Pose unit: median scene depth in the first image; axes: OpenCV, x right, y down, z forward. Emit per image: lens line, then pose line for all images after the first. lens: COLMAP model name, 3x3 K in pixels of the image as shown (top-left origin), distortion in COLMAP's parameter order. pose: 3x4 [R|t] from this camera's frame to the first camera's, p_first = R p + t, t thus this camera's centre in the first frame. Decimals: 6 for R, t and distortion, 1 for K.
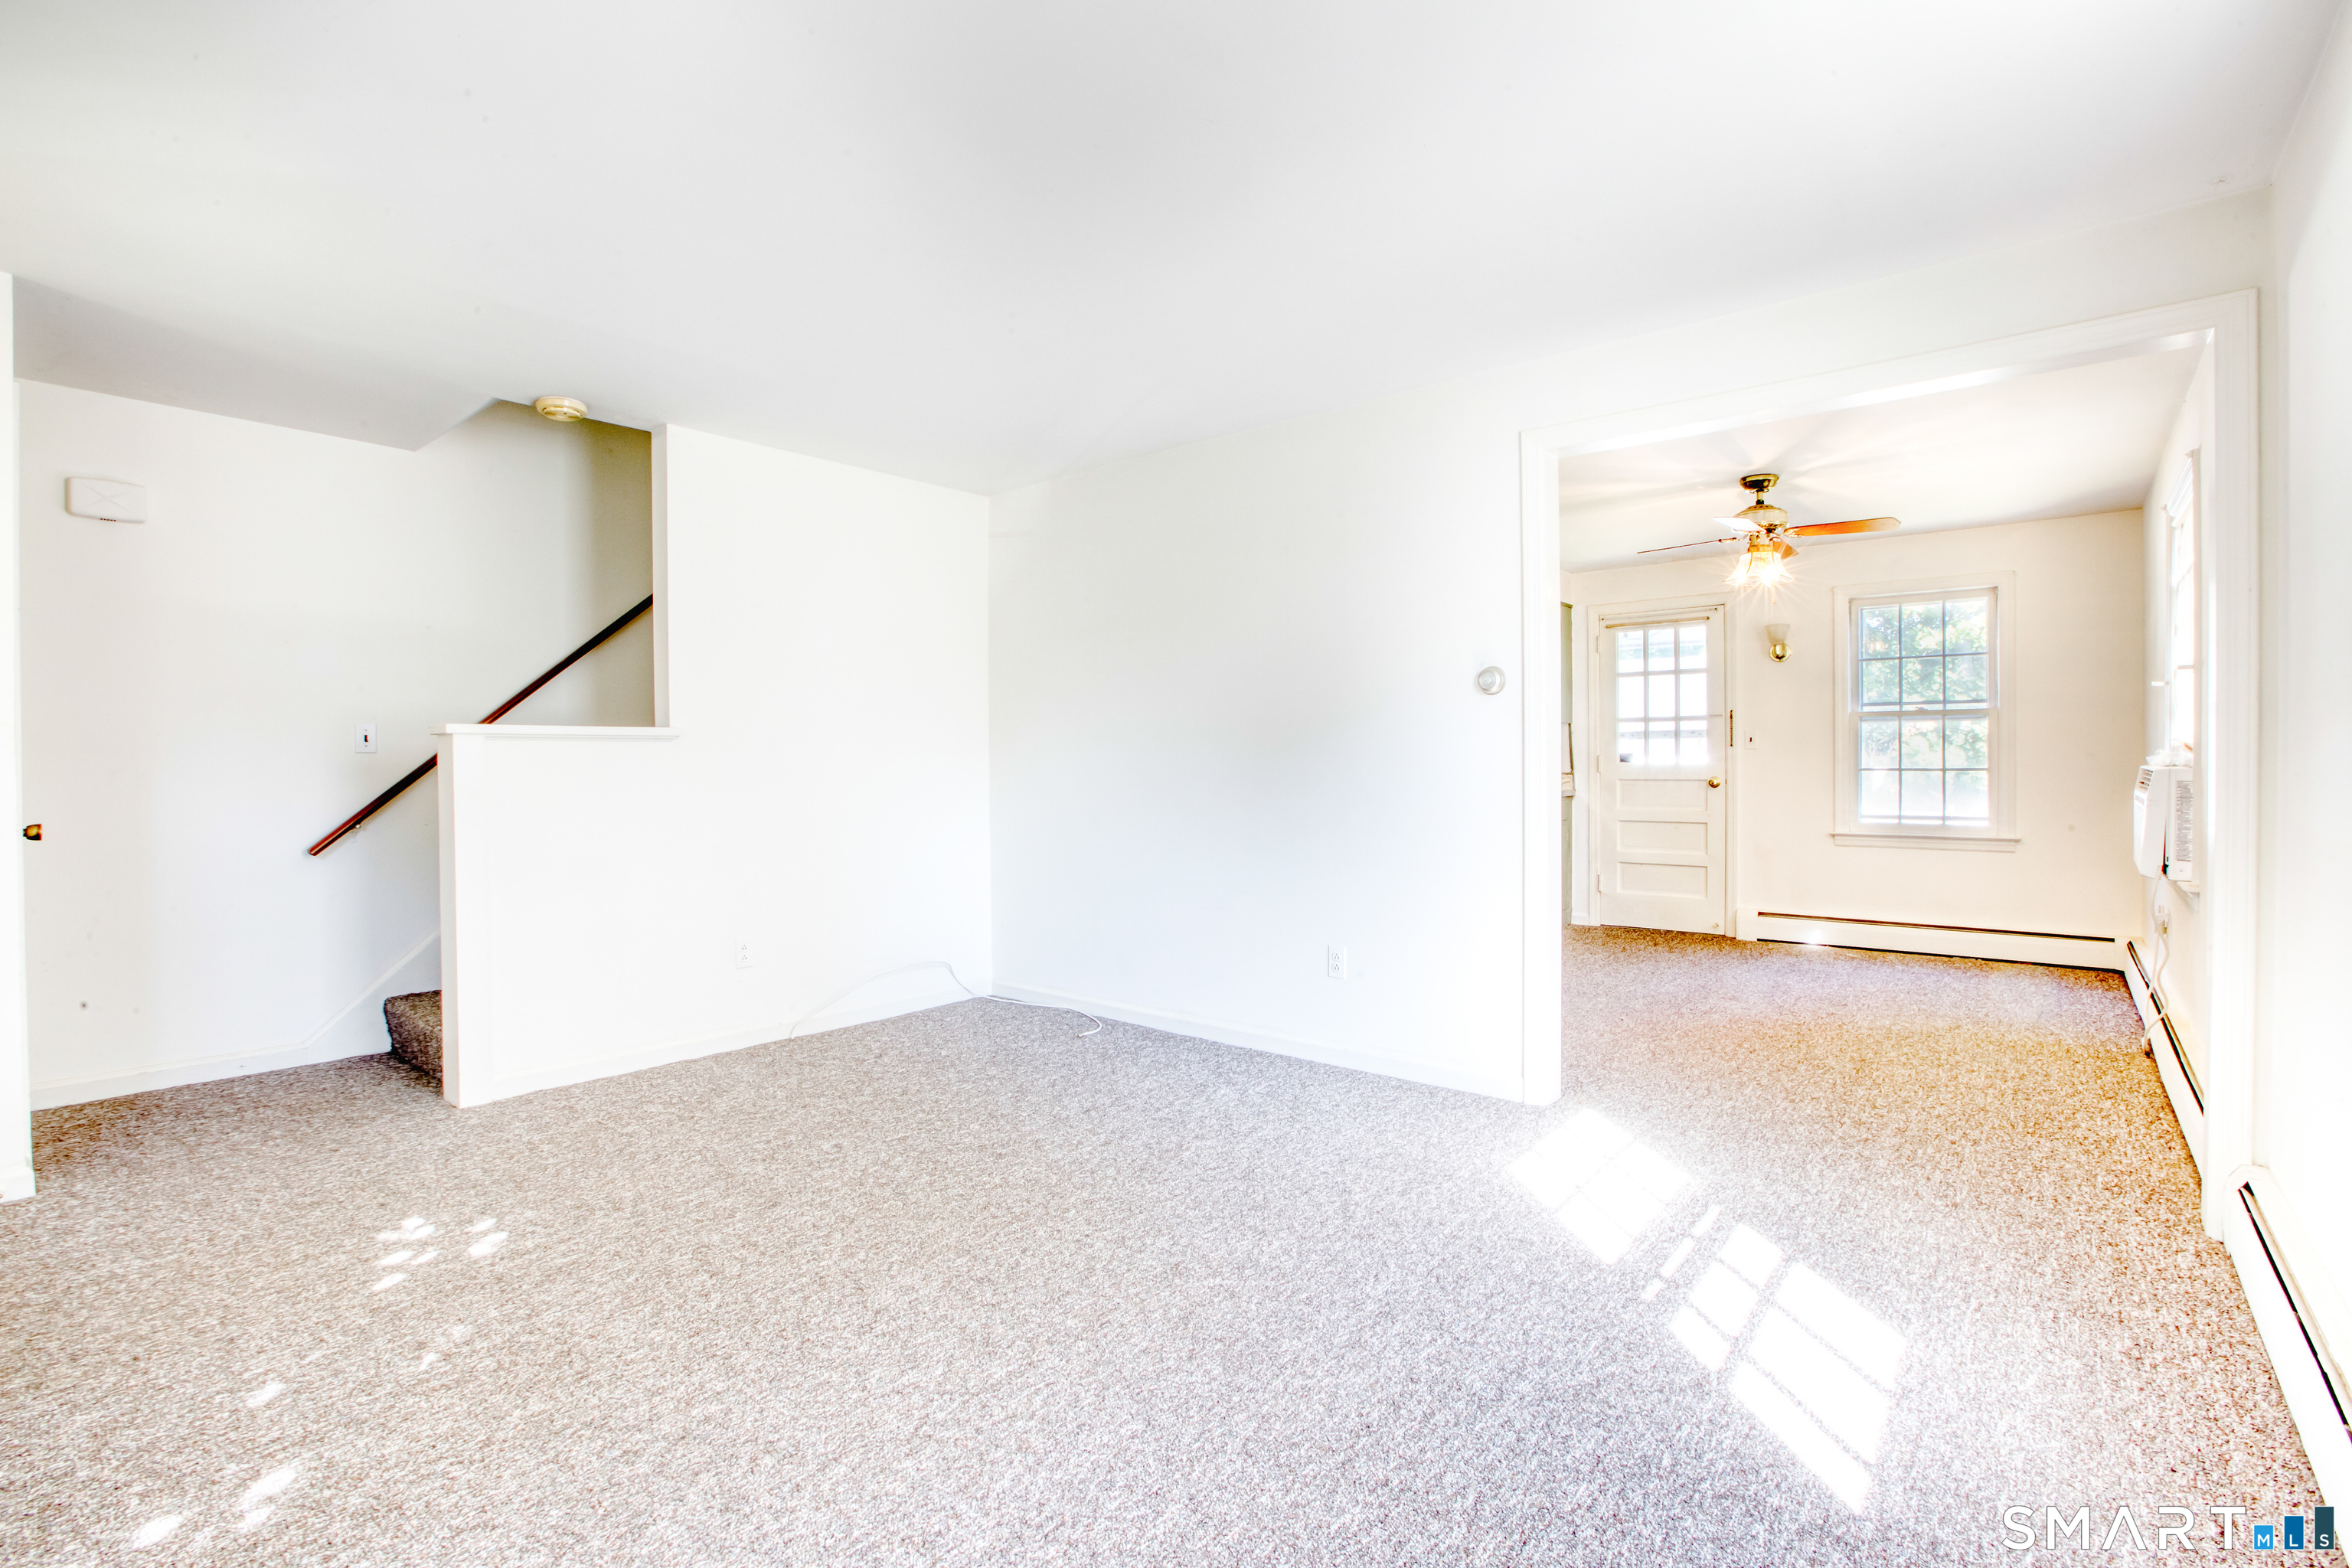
lens RADIAL K [[1072.2, 0, 1168.5], [0, 1072.2, 776.7], [0, 0, 1]] dist [-0.053703, 0.020350]
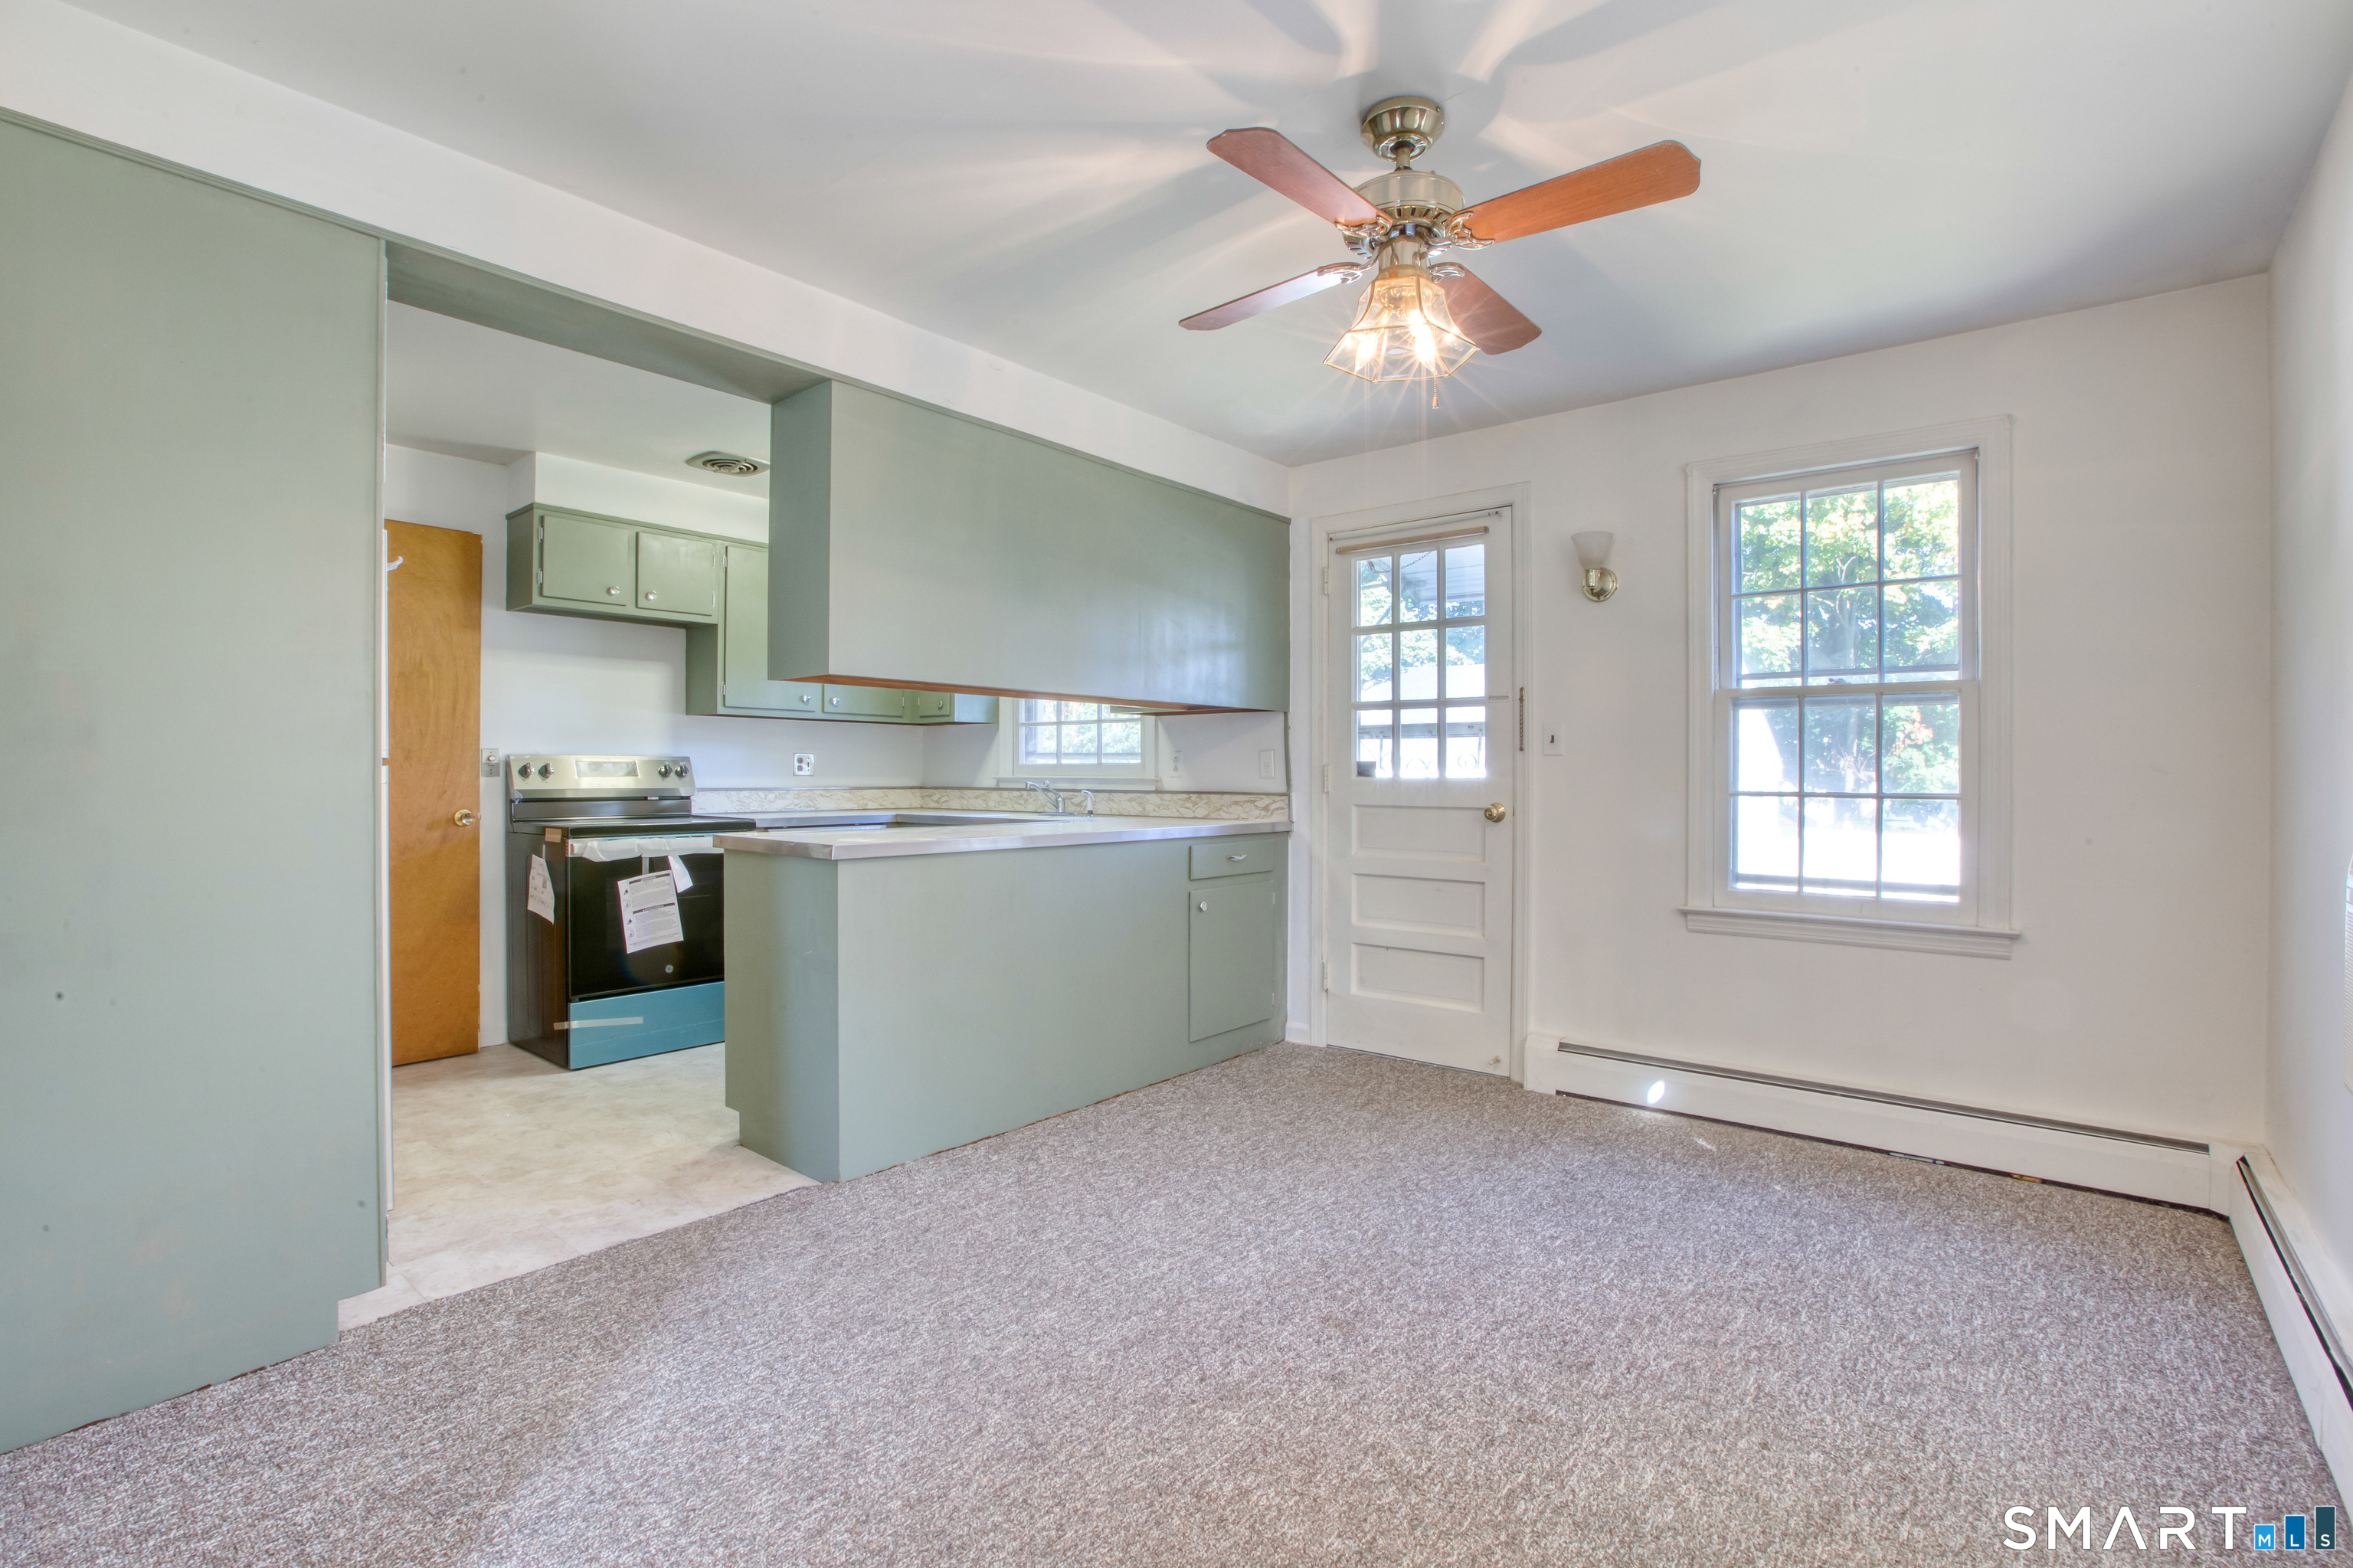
lens RADIAL K [[1088.7, 0, 1172.3], [0, 1088.7, 778.3], [0, 0, 1]] dist [-0.057572, 0.020635]
pose [[0.999934, 0.009754, 0.006144, 0.358055], [-0.009716, 0.999934, -0.006142, -0.008715], [-0.006204, 0.006082, 0.999962, 0.436573]]
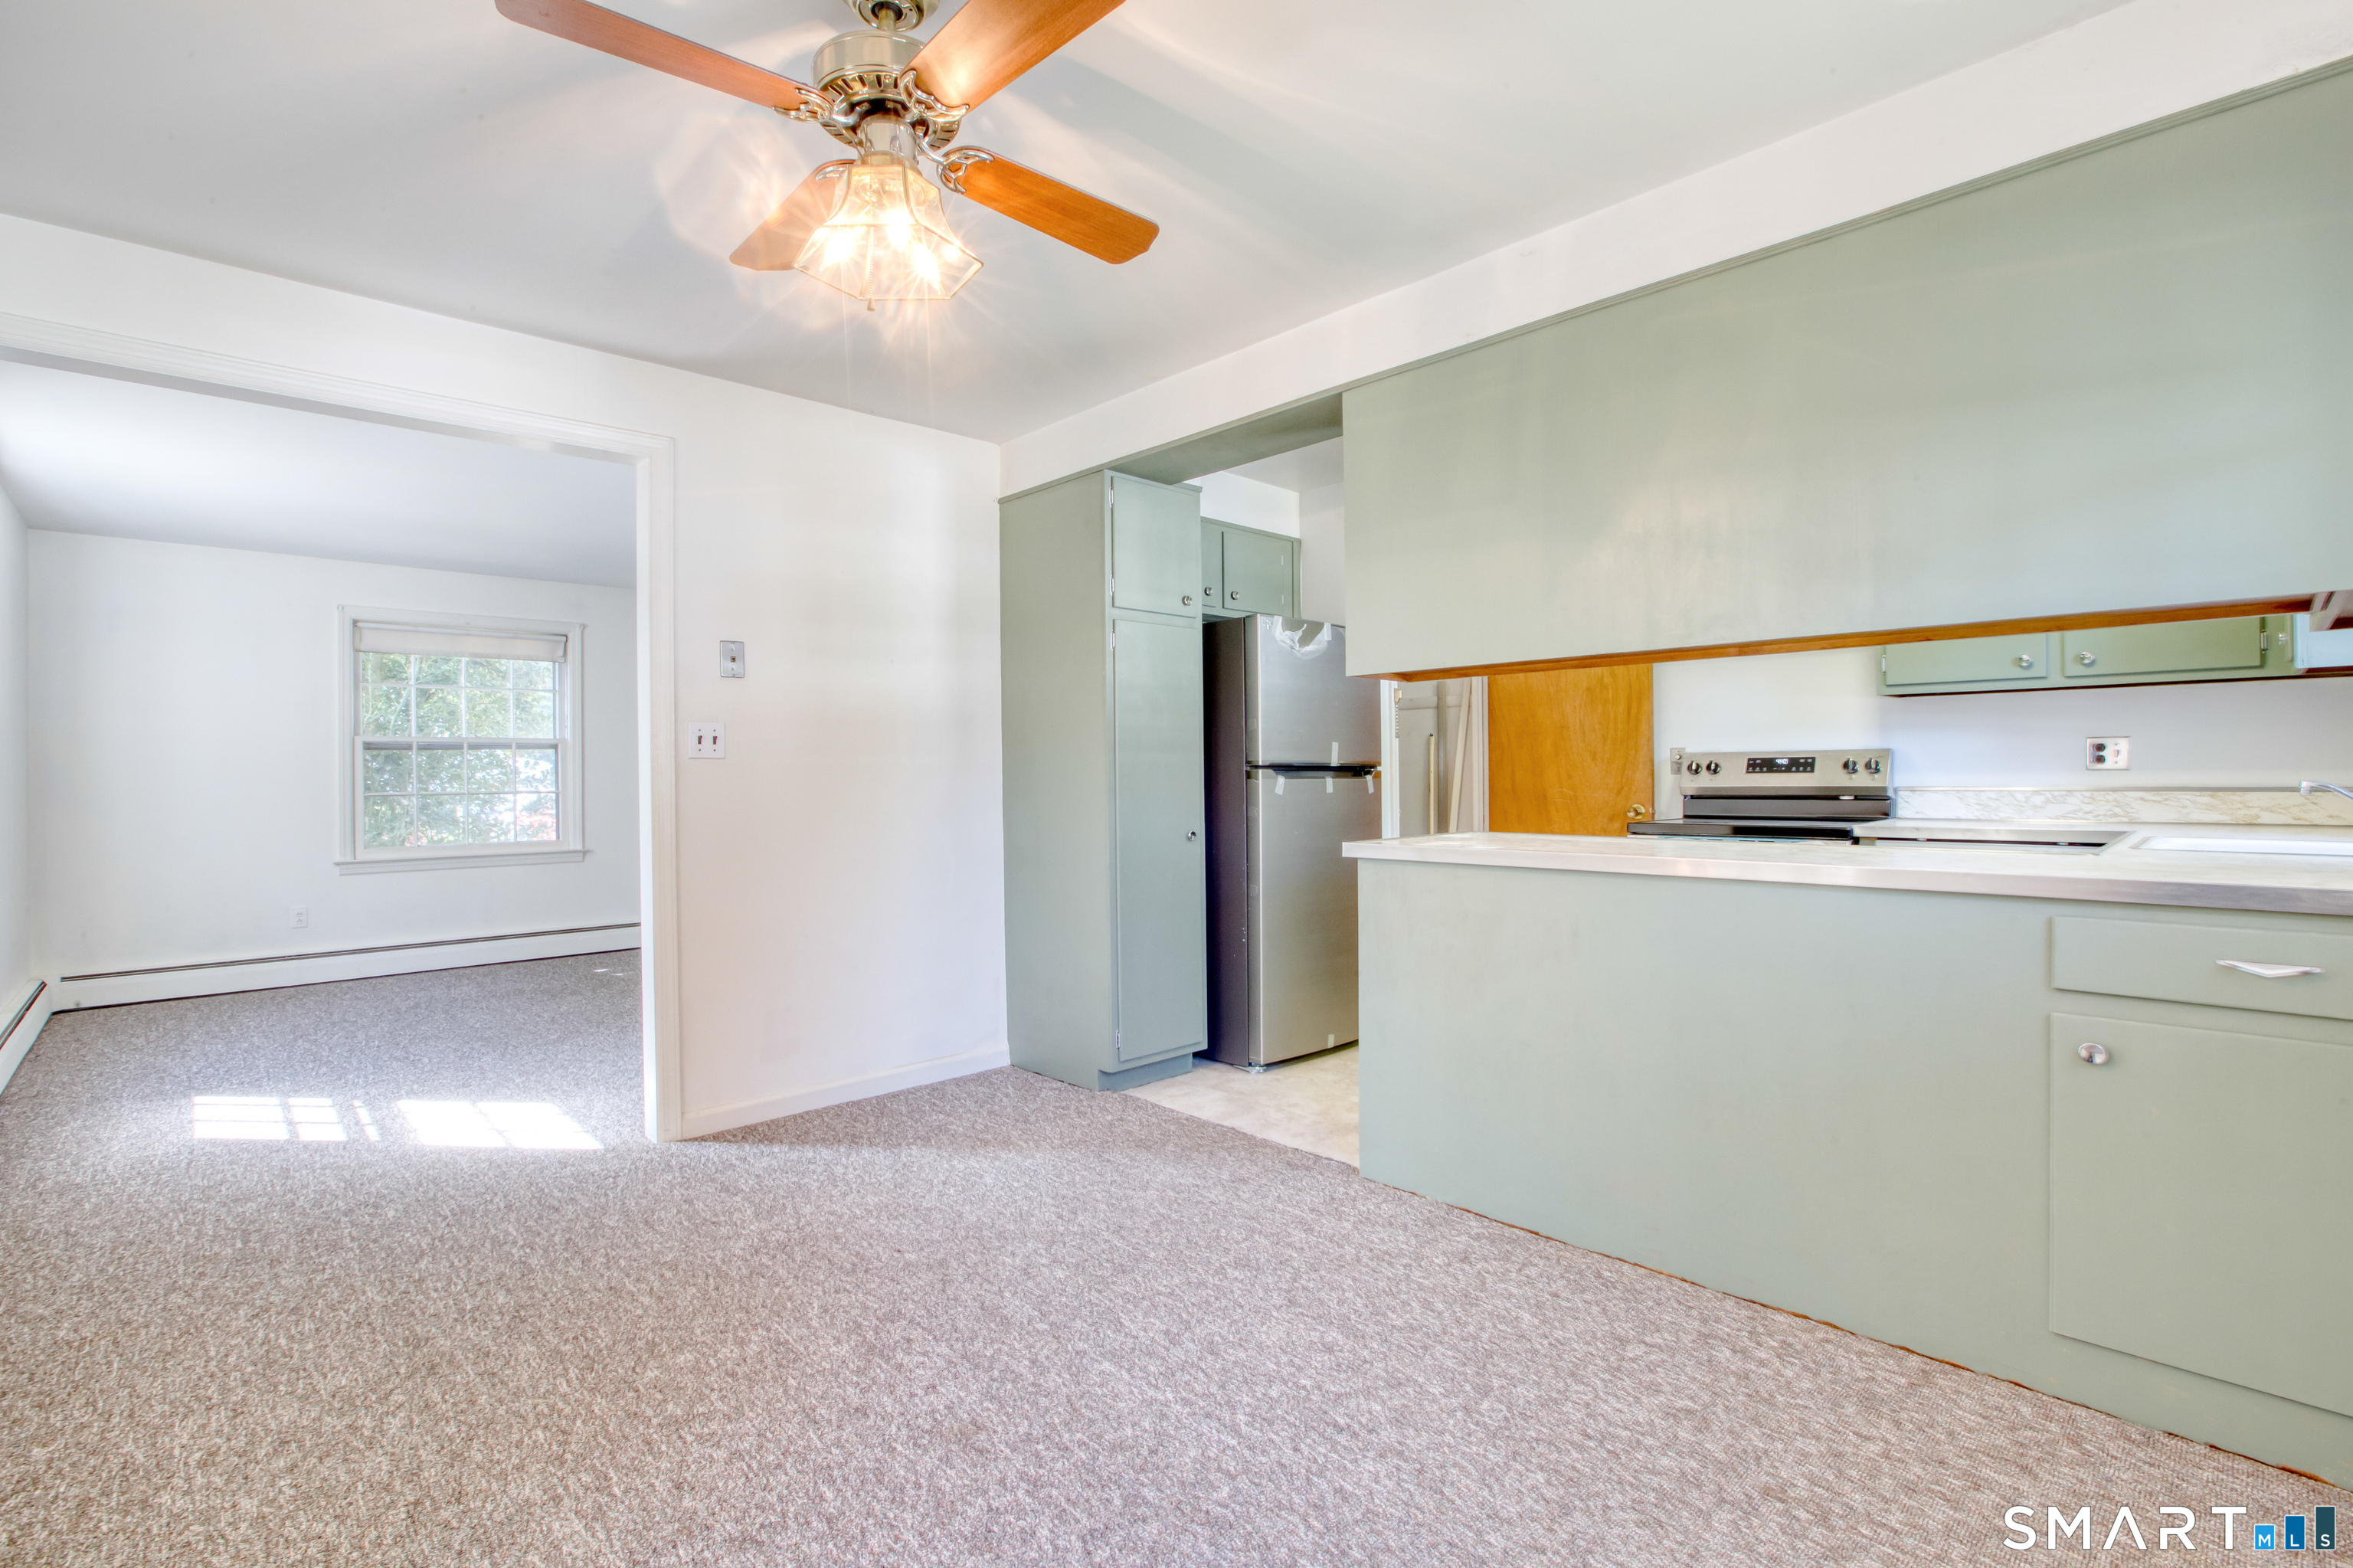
lens RADIAL K [[1072.7, 0, 1169.0], [0, 1072.7, 776.7], [0, 0, 1]] dist [-0.053703, 0.020350]
pose [[-0.110974, 0.009239, -0.993780, 0.689042], [0.000431, 0.999957, 0.009248, -0.014943], [0.993823, 0.000598, -0.110973, 0.868586]]
